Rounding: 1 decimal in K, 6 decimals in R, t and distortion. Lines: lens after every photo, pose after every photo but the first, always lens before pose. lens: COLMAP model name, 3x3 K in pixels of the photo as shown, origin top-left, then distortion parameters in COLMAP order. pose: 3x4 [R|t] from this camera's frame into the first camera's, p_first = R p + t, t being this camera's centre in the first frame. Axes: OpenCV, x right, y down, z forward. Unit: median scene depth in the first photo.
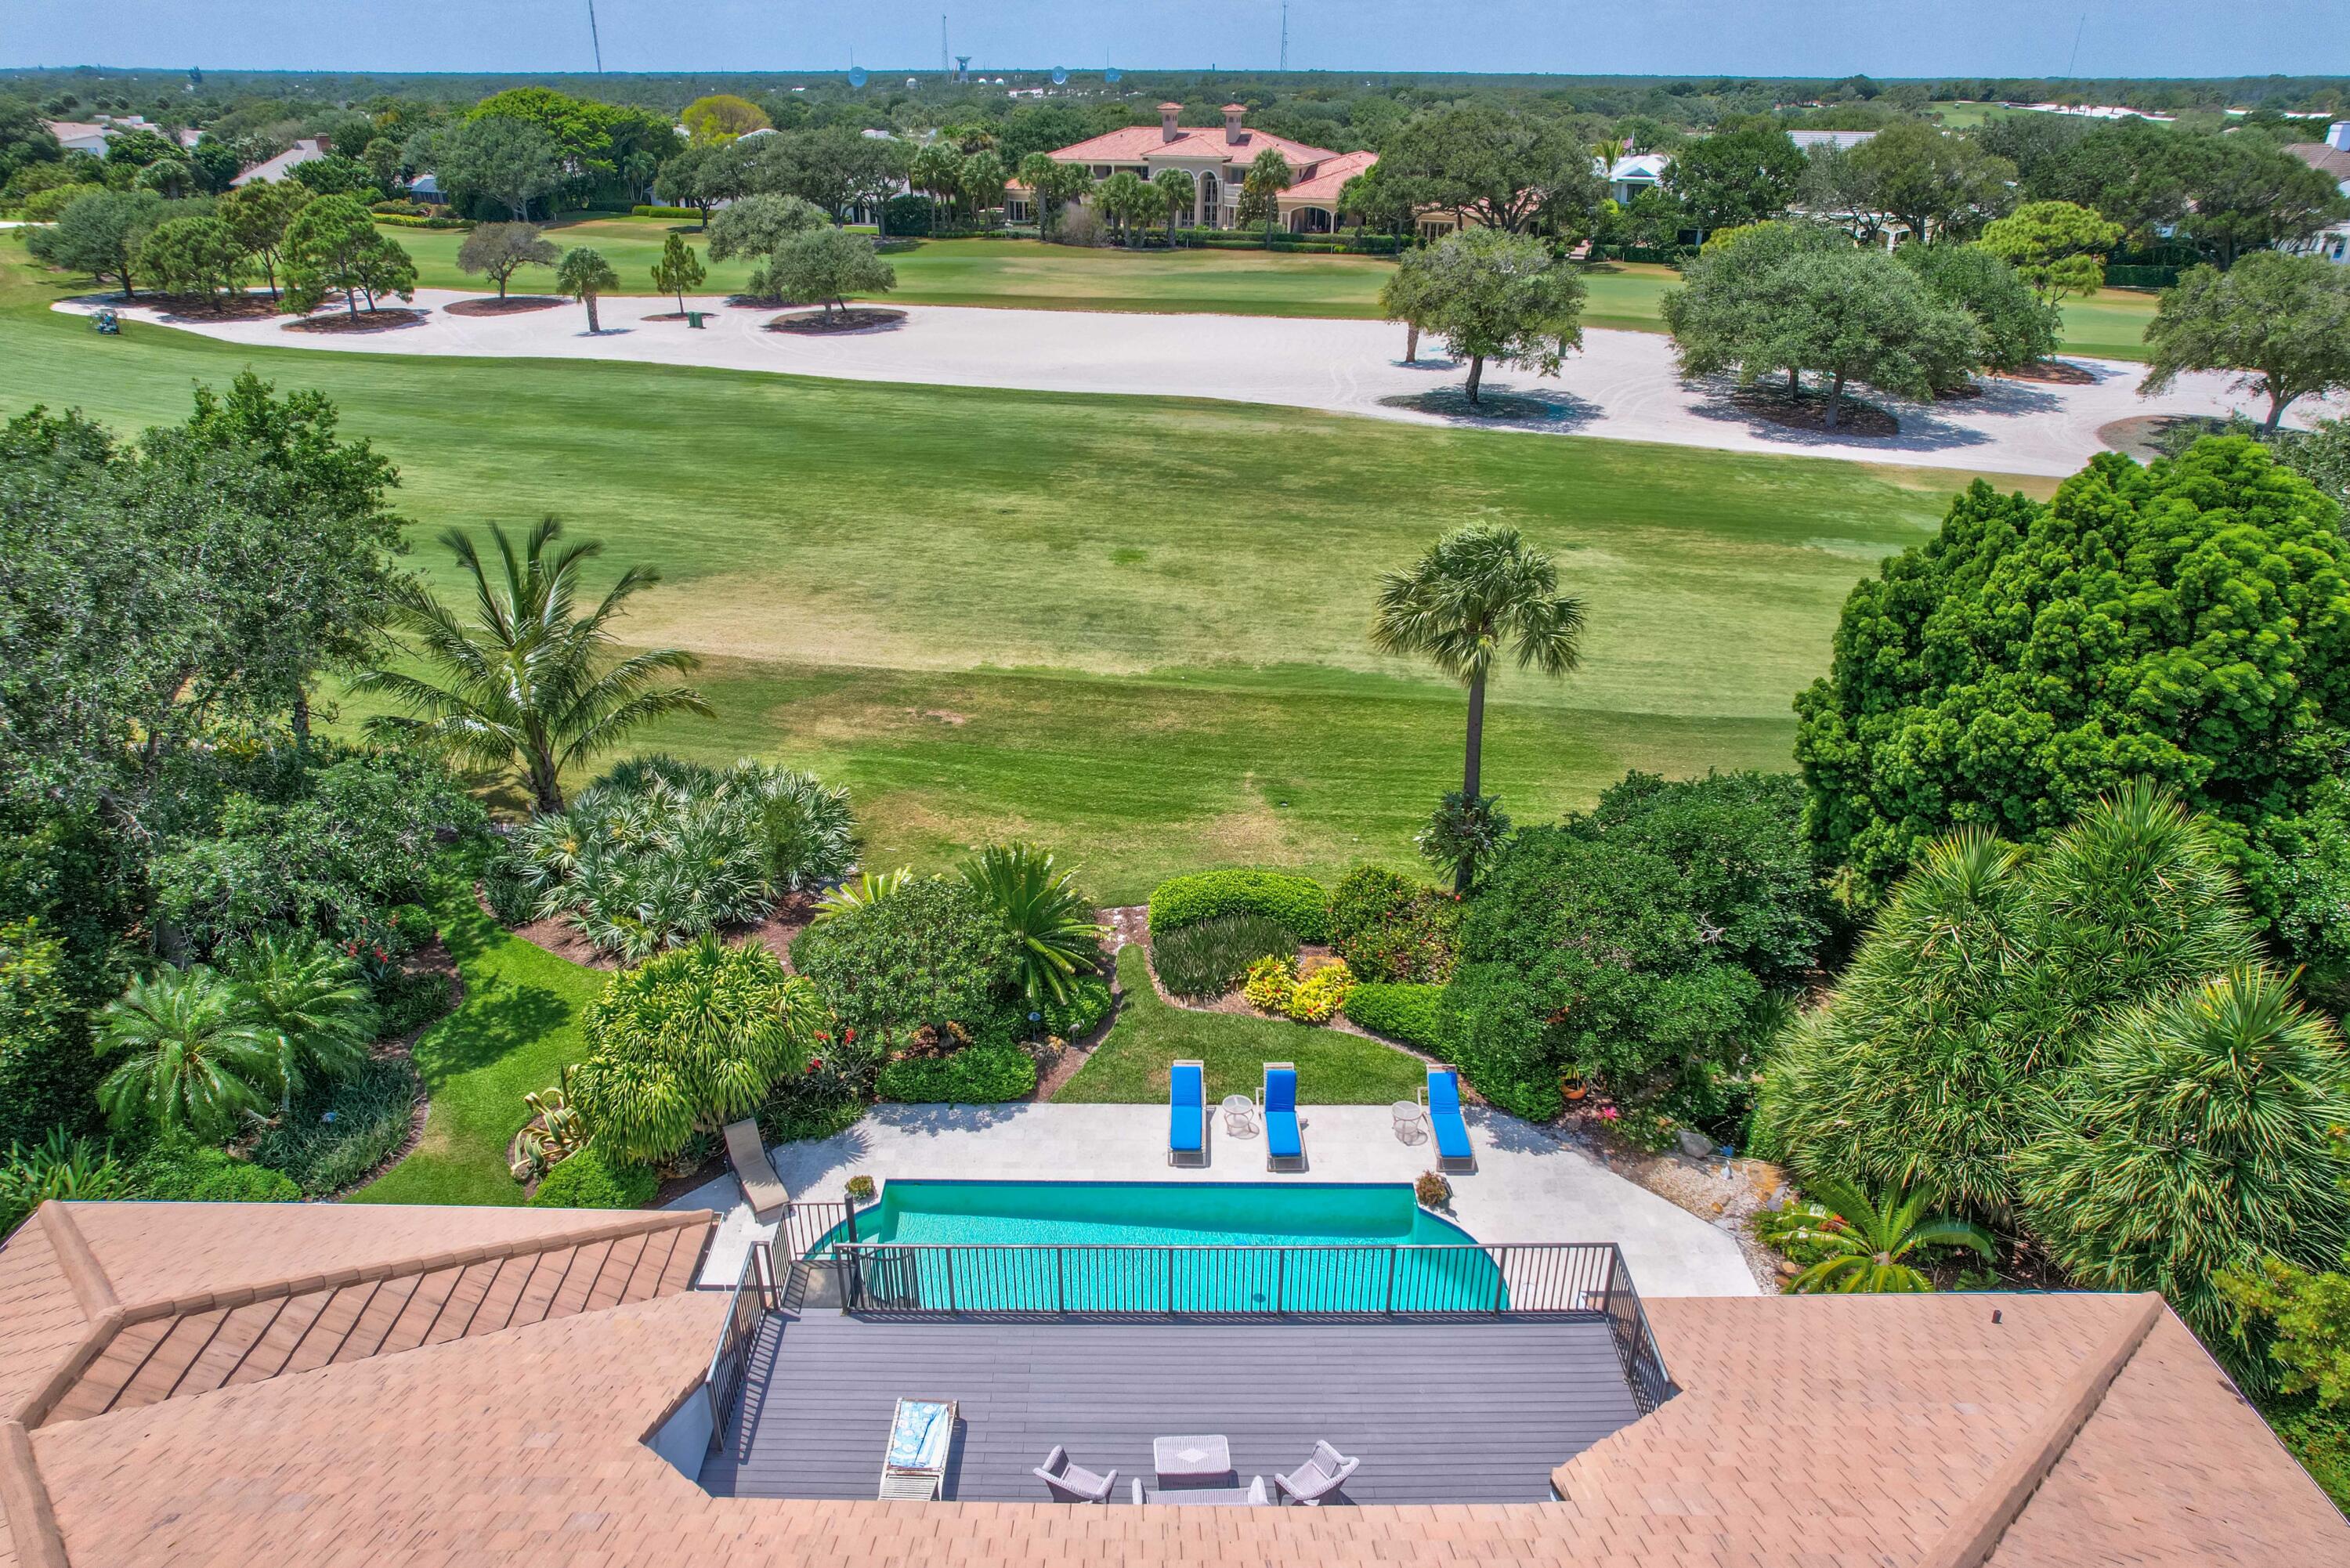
lens RADIAL K [[1523.5, 0, 1139.5], [0, 1523.5, 799.7], [0, 0, 1]] dist [-0.074287, 0.065636]
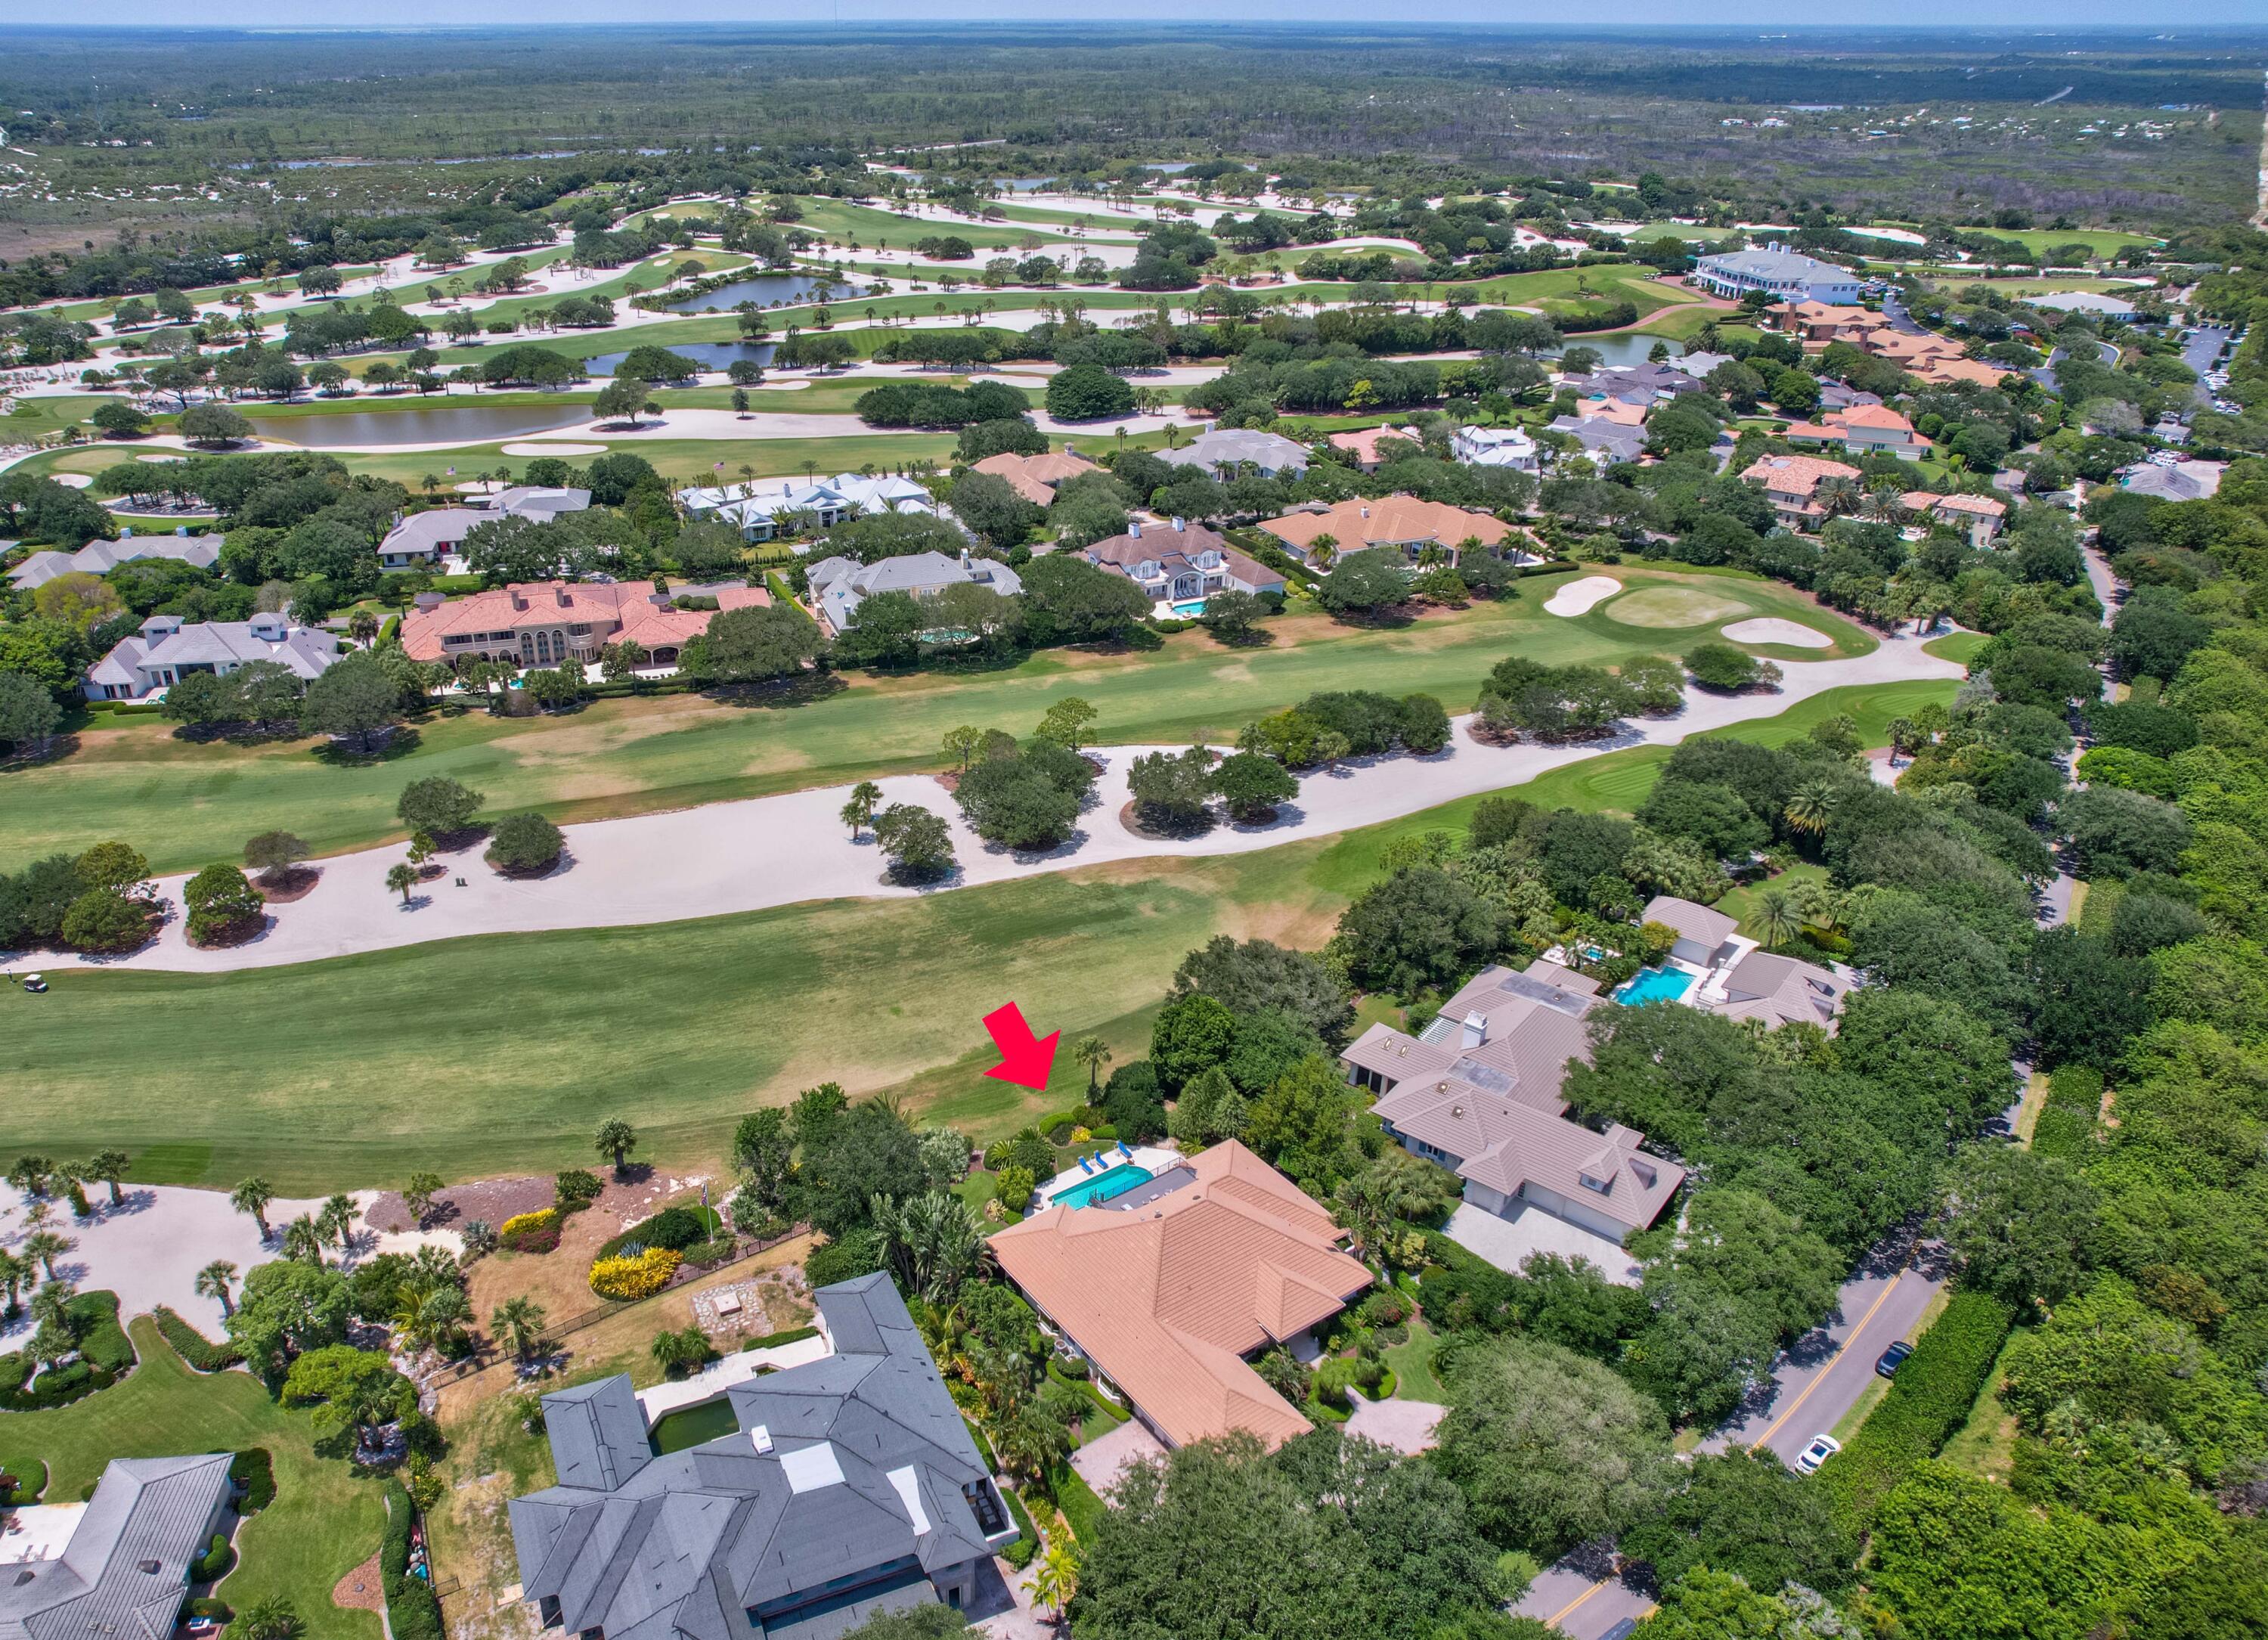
lens RADIAL K [[1619.4, 0, 983.5], [0, 1619.4, 830.1], [0, 0, 1]] dist [-0.066144, 0.054461]
pose [[0.826768, -0.259061, 0.499342, -2.269125], [0.247345, 0.964651, 0.090932, -1.251181], [-0.505248, 0.048330, 0.861620, -3.075272]]
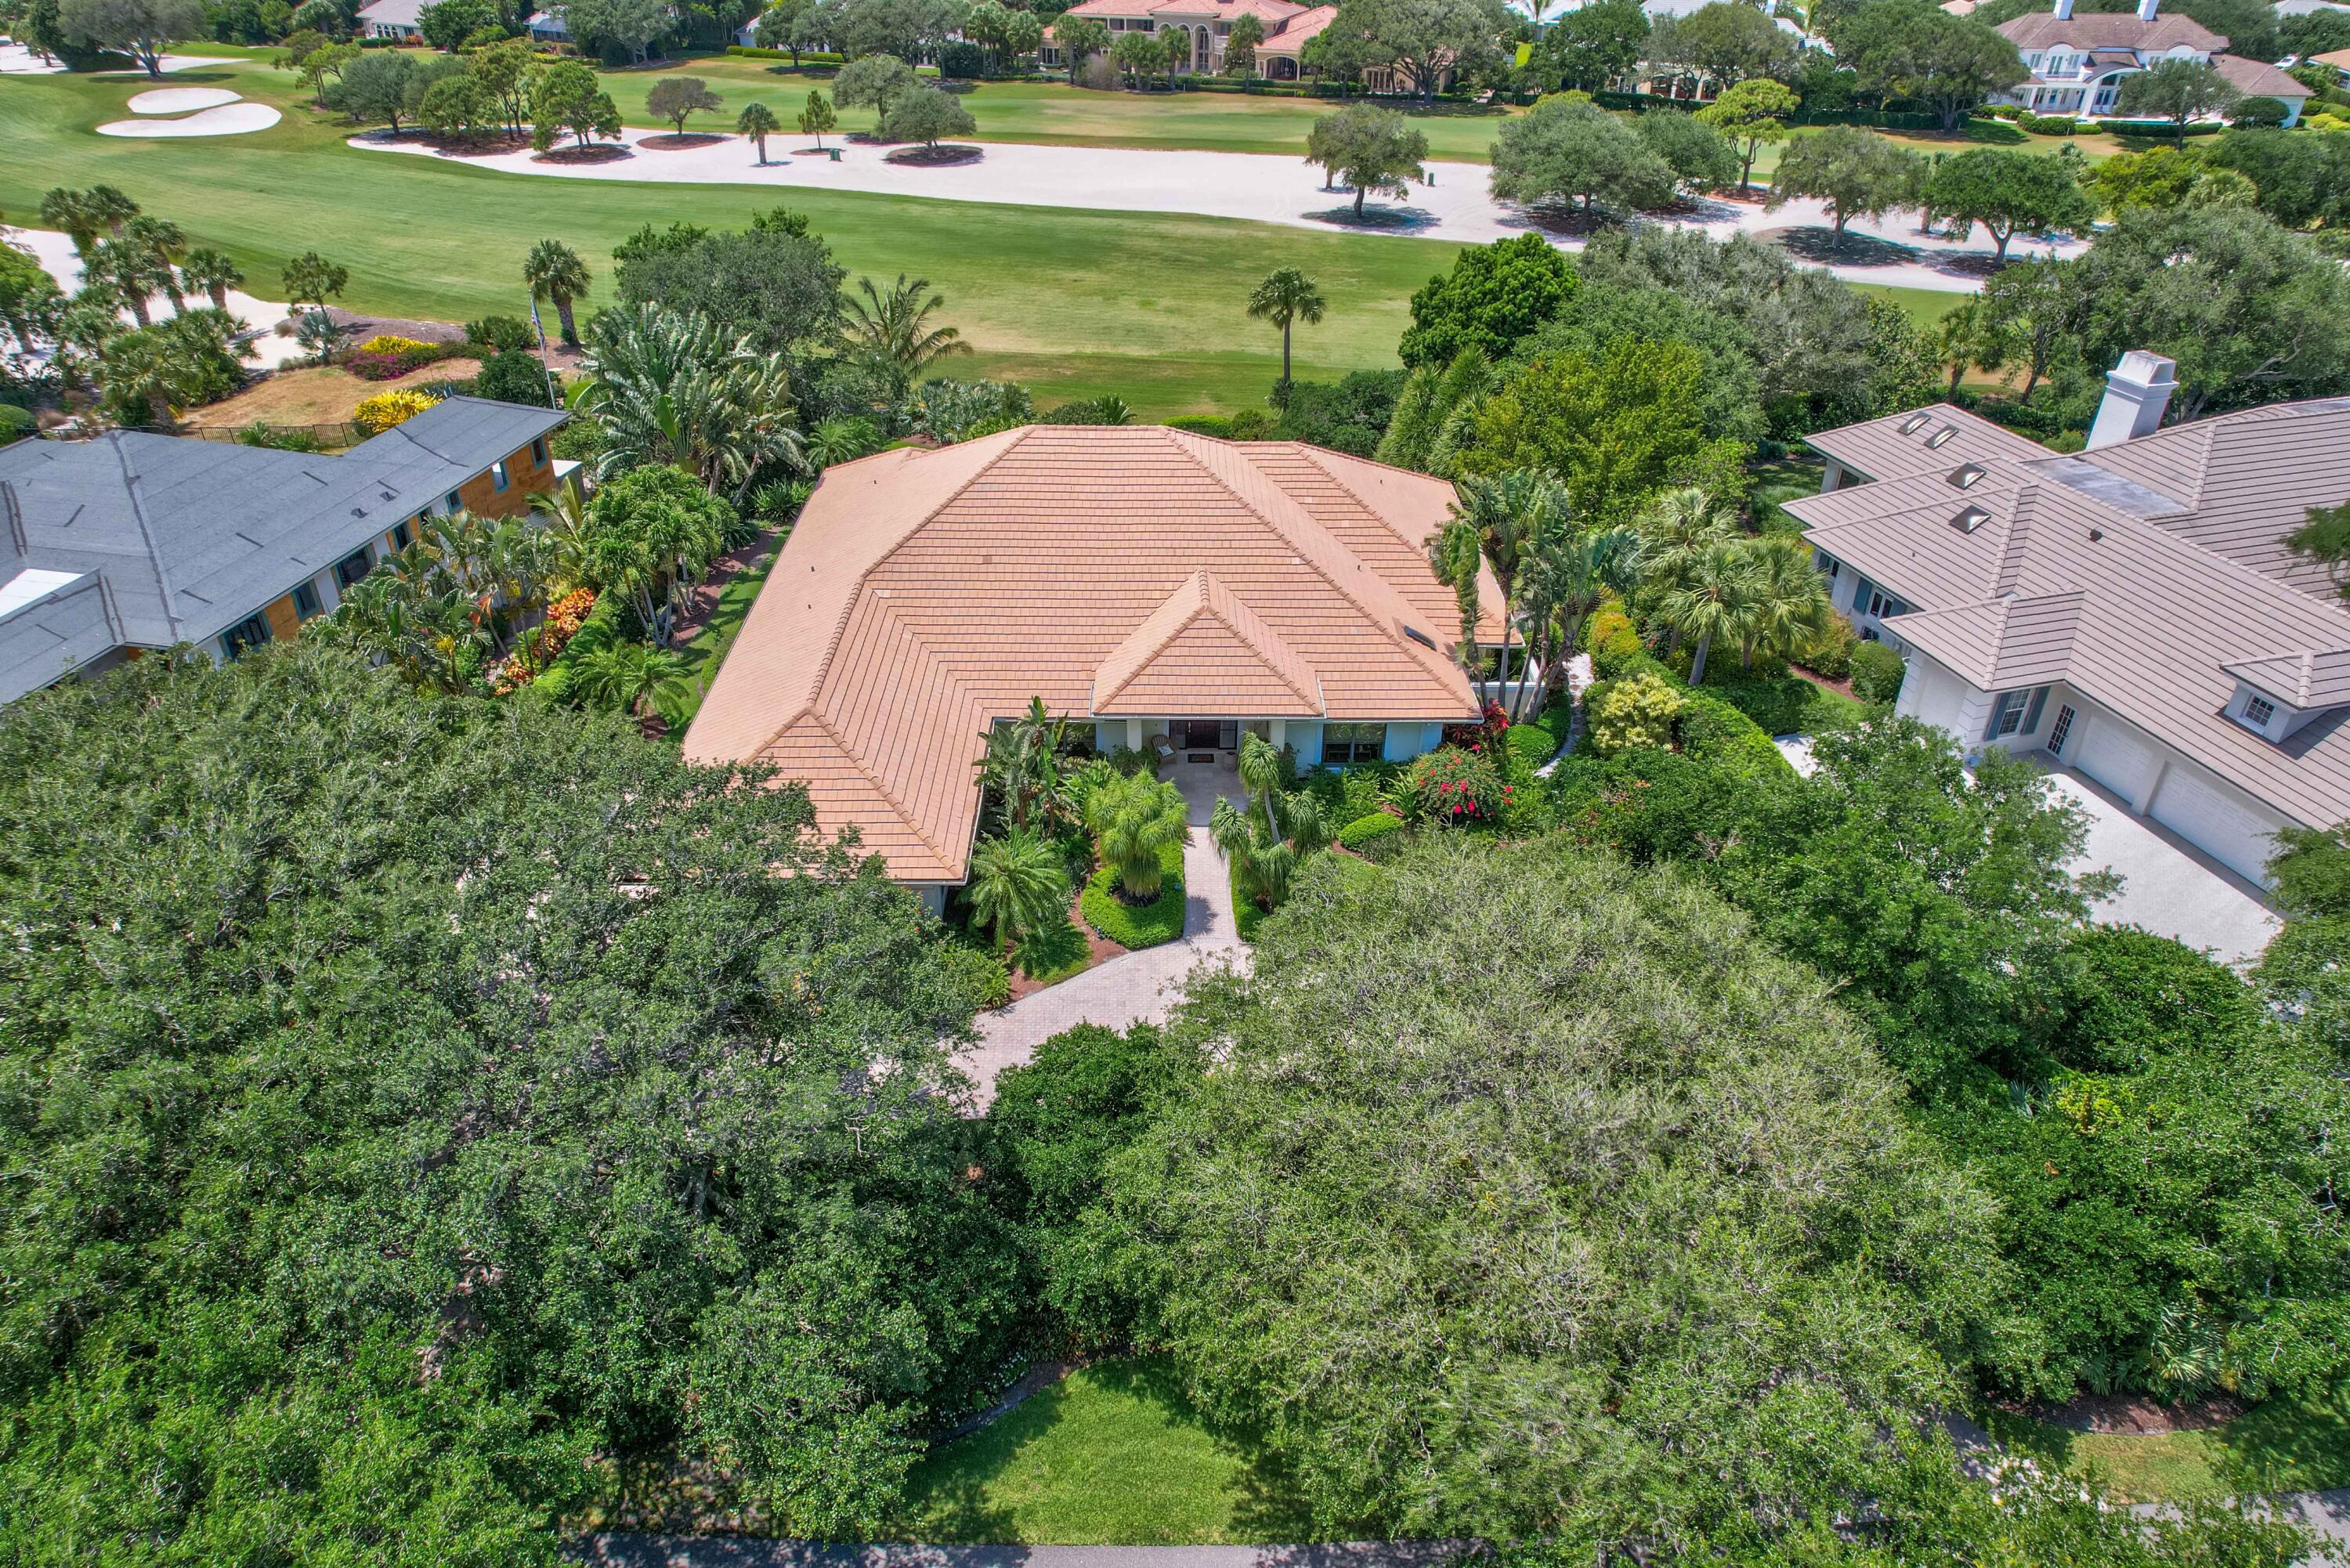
lens RADIAL K [[1503.6, 0, 1173.8], [0, 1503.6, 811.6], [0, 0, 1]] dist [-0.082290, 0.072765]
pose [[0.999810, -0.005446, 0.018712, -0.019351], [0.003025, 0.991889, 0.127068, 0.370441], [-0.019252, -0.126987, 0.991718, -1.456576]]
